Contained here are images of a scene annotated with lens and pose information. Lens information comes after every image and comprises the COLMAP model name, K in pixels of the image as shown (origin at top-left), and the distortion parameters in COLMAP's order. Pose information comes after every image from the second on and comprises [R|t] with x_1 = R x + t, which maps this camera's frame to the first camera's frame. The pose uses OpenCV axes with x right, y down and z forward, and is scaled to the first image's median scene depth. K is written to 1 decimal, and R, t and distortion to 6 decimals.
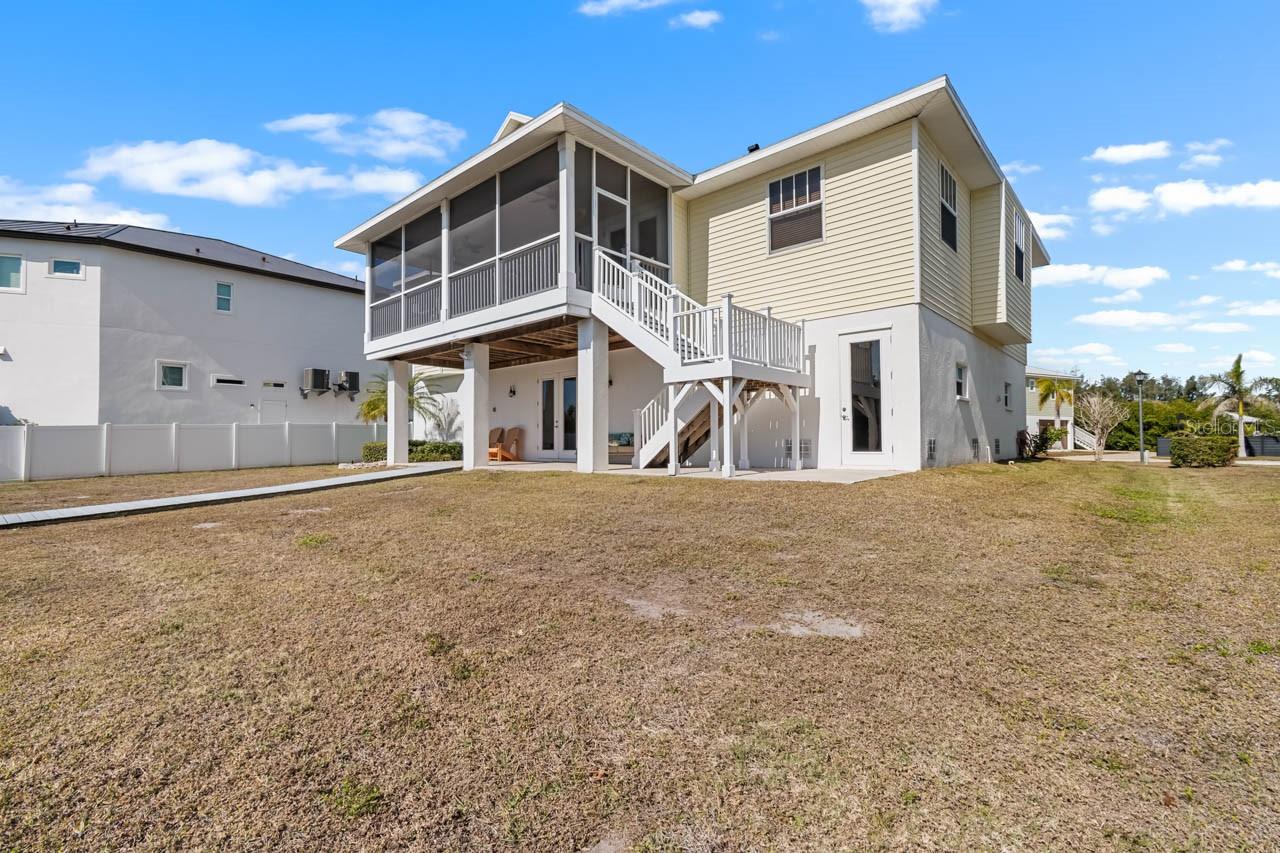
lens RADIAL K [[573.3, 0, 637.2], [0, 573.3, 431.2], [0, 0, 1]] dist [0.002880, 0.000265]
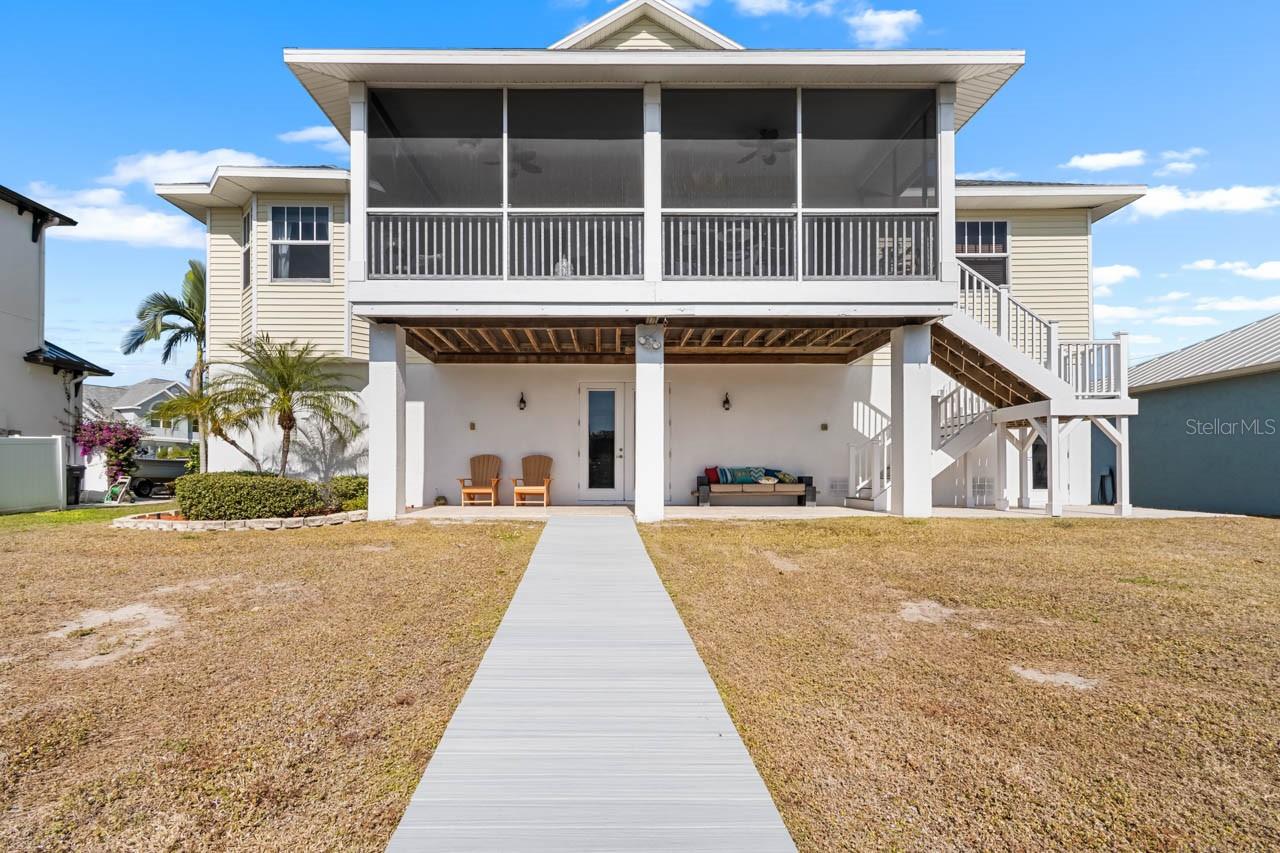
lens RADIAL K [[584.5, 0, 619.7], [0, 584.5, 473.8], [0, 0, 1]] dist [0.002078, 0.000099]
pose [[0.741679, 0.010944, 0.670666, -0.897933], [-0.018275, 0.999825, 0.003895, 0.015006], [-0.670506, -0.015145, 0.741750, 0.636749]]
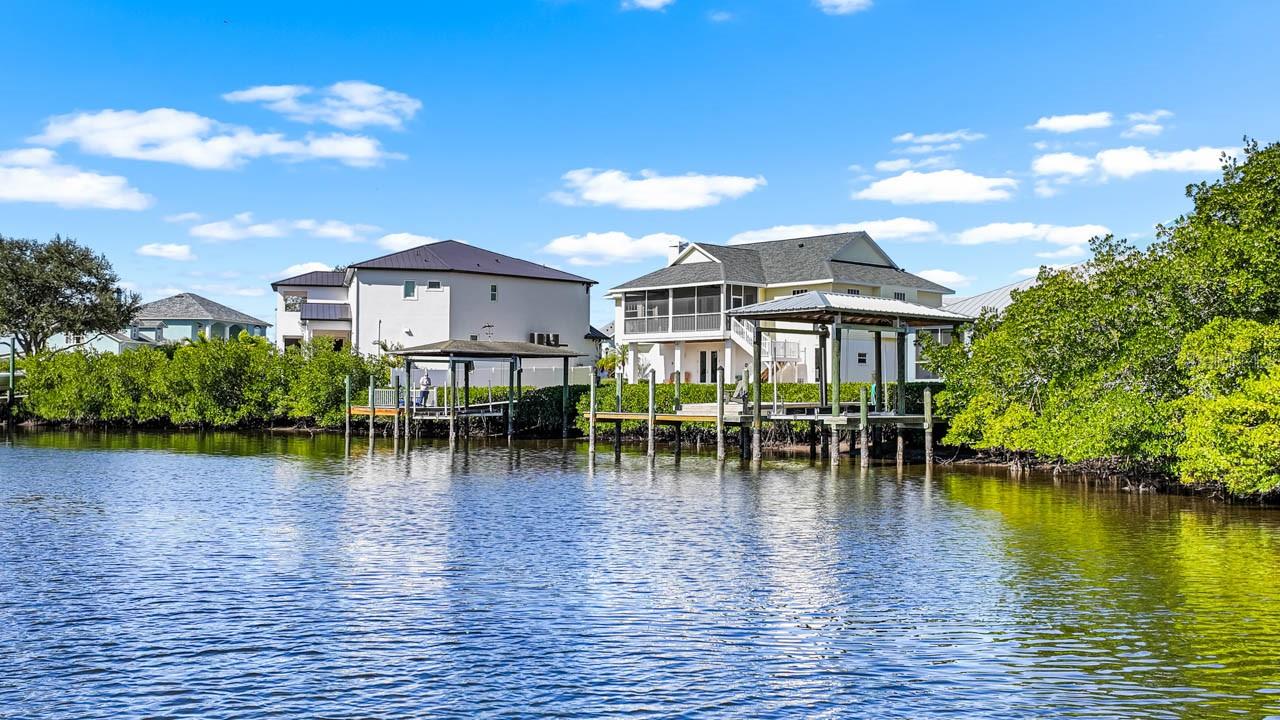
lens RADIAL K [[1238.4, 0, 632.5], [0, 1238.4, 355.6], [0, 0, 1]] dist [0.007783, -0.017335]
pose [[0.996518, 0.010248, -0.082744, -0.050008], [-0.011462, 0.999833, -0.014207, -0.013474], [0.082585, 0.015106, 0.996470, -5.240671]]
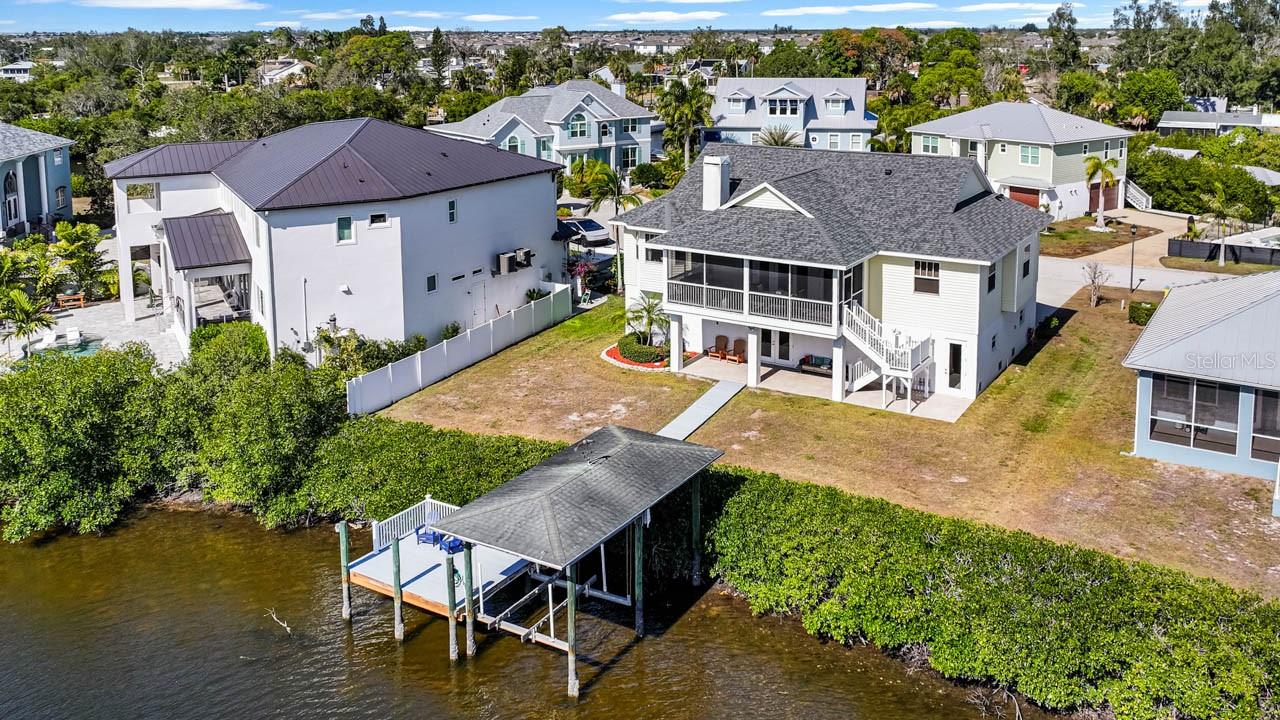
lens RADIAL K [[1067.1, 0, 669.5], [0, 1067.1, 164.7], [0, 0, 1]] dist [0.004815, 0.006449]
pose [[0.983114, -0.024026, 0.181411, -1.401422], [-0.002060, 0.989828, 0.142257, -1.369292], [-0.182983, -0.140229, 0.973064, -2.690824]]
